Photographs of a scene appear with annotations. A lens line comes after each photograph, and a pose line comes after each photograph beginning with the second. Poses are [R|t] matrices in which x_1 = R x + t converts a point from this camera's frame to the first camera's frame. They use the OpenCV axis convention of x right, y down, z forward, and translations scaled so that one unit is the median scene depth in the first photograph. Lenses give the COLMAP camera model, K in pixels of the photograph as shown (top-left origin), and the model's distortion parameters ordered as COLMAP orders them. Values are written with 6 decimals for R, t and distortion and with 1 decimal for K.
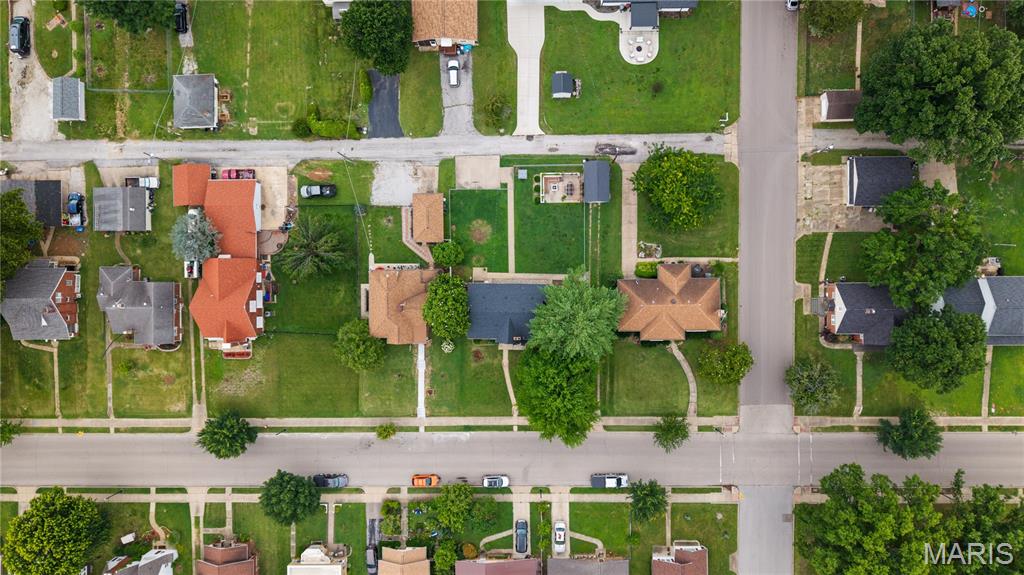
lens RADIAL K [[697.6, 0, 512.0], [0, 697.6, 287.5], [0, 0, 1]] dist [0.038022, -0.071297]
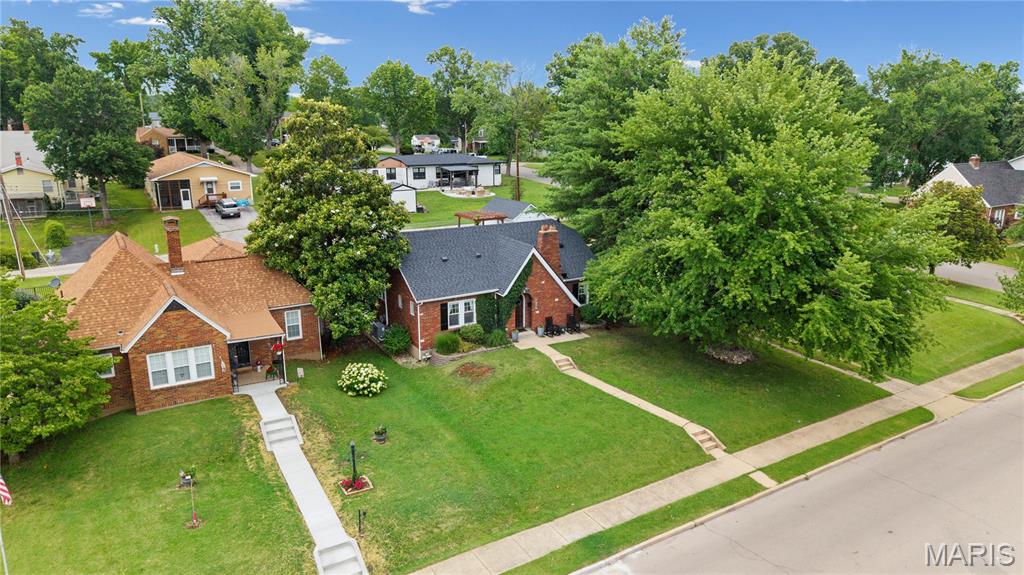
lens RADIAL K [[677.9, 0, 512.0], [0, 677.9, 287.5], [0, 0, 1]] dist [0.051394, -0.064054]
pose [[0.858158, -0.112680, 0.500868, -0.174324], [0.513195, 0.214924, -0.830926, 0.337233], [-0.014020, 0.970109, 0.242266, 0.895770]]
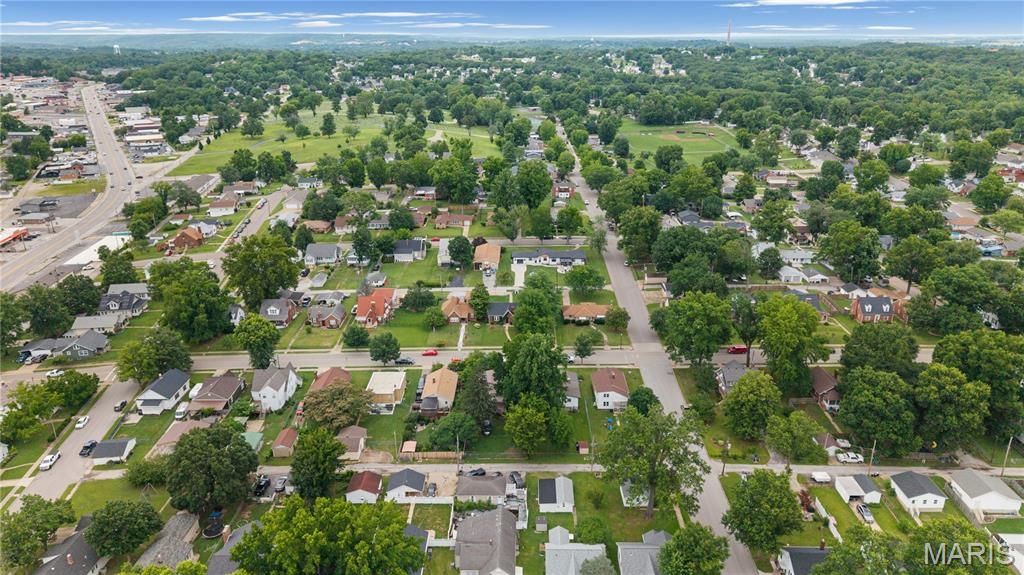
lens RADIAL K [[677.9, 0, 512.0], [0, 677.9, 287.5], [0, 0, 1]] dist [0.051394, -0.064054]
pose [[0.999774, 0.014484, -0.015561, 0.033283], [-0.019660, 0.351475, -0.935991, 1.816922], [-0.008087, 0.936085, 0.351680, 0.232663]]
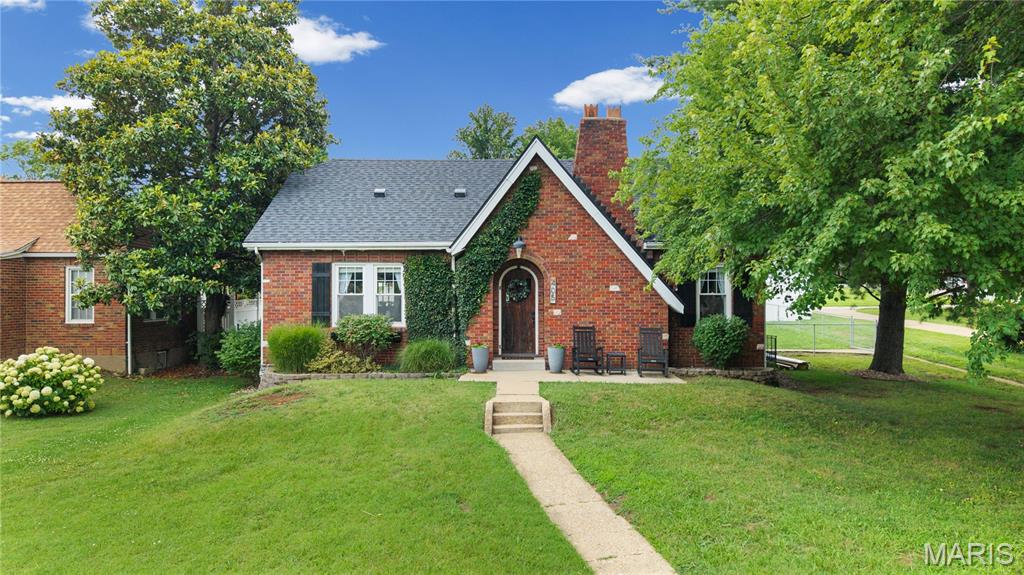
lens RADIAL K [[697.6, 0, 512.0], [0, 697.6, 287.5], [0, 0, 1]] dist [0.038022, -0.071297]
pose [[0.999834, 0.013355, 0.012374, -0.011720], [0.012439, -0.004844, -0.999911, 0.208461], [-0.013294, 0.999899, -0.005010, 0.982411]]
